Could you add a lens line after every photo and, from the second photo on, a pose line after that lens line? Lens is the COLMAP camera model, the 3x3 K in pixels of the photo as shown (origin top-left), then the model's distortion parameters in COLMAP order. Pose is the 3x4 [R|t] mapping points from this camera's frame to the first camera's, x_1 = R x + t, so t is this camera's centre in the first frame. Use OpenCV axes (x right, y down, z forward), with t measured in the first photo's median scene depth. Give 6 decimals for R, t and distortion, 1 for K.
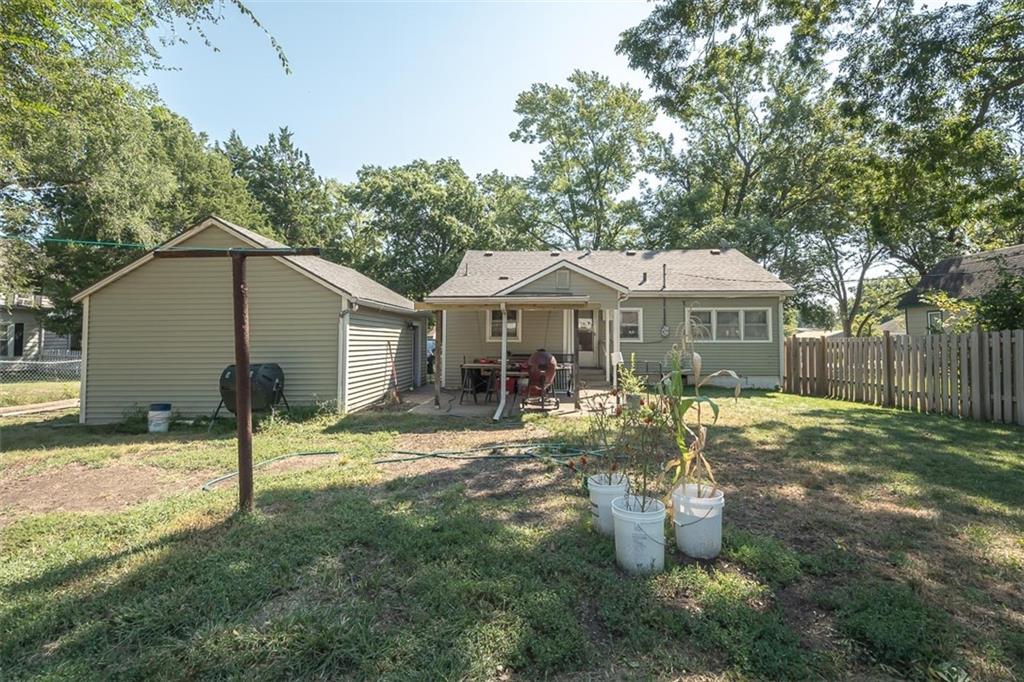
lens RADIAL K [[468.5, 0, 513.0], [0, 468.5, 337.0], [0, 0, 1]] dist [0.023151, -0.003309]
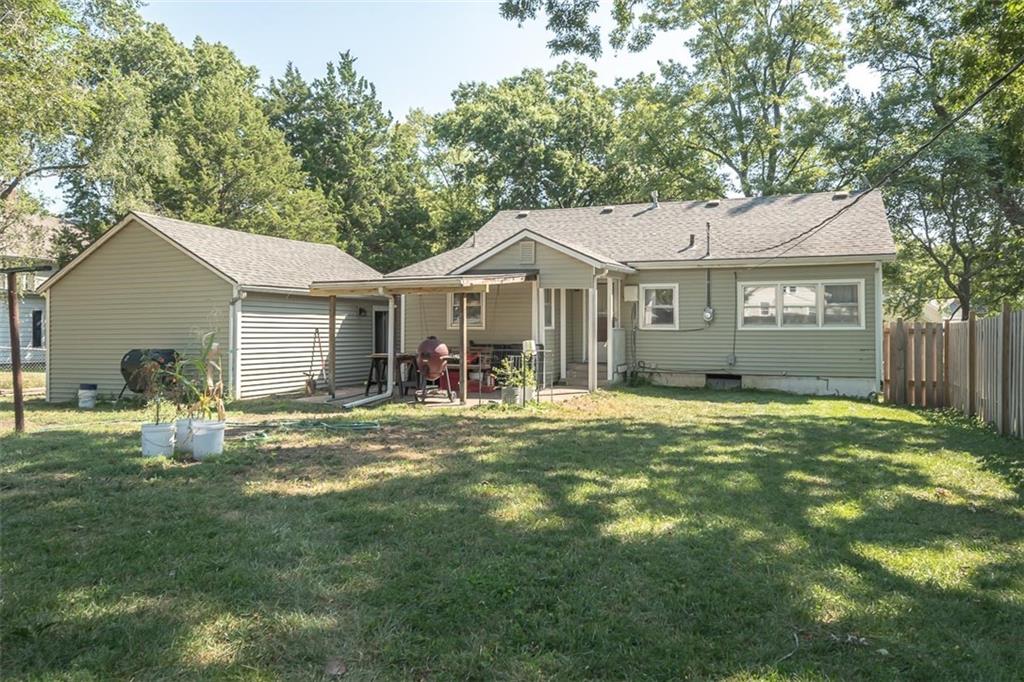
lens RADIAL K [[735.7, 0, 512.2], [0, 735.7, 340.9], [0, 0, 1]] dist [0.020697, 0.000523]
pose [[0.953656, 0.001484, -0.300895, 0.163005], [0.004719, 0.999791, 0.019886, 0.001835], [0.300862, -0.020384, 0.953450, -0.081158]]
